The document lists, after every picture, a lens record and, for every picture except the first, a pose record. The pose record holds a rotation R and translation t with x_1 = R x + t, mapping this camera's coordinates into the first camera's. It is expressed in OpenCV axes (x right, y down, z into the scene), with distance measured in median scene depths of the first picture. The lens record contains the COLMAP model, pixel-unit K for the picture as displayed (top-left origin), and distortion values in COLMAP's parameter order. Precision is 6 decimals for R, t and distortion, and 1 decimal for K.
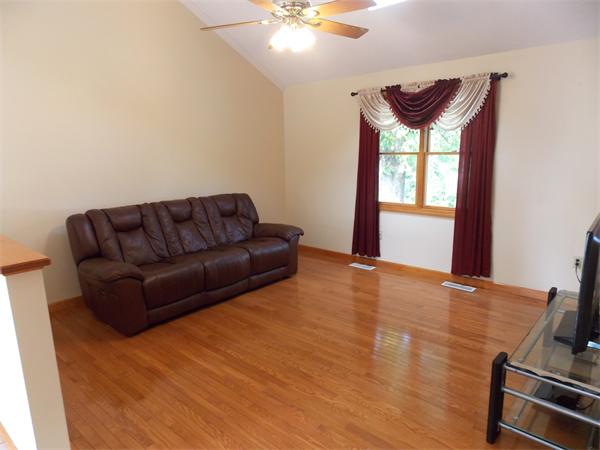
lens RADIAL K [[397.9, 0, 300.0], [0, 397.9, 225.0], [0, 0, 1]] dist [-0.004901, -0.001774]
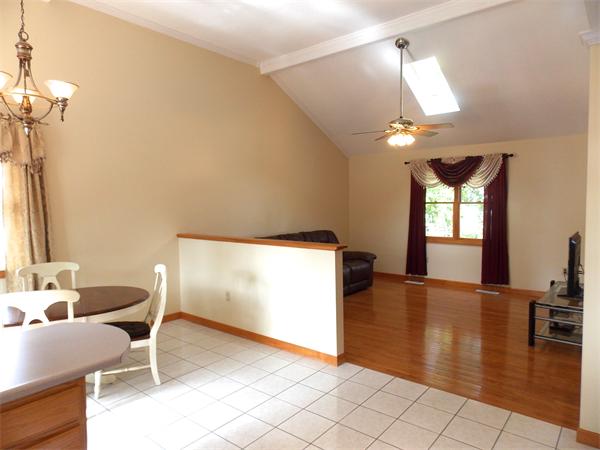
lens RADIAL K [[397.9, 0, 300.0], [0, 397.9, 225.0], [0, 0, 1]] dist [-0.004901, -0.001774]
pose [[0.999433, 0.003470, 0.033492, -0.330452], [0.000508, 0.993007, -0.118058, 0.077520], [-0.033668, 0.118008, 0.992442, -0.449058]]
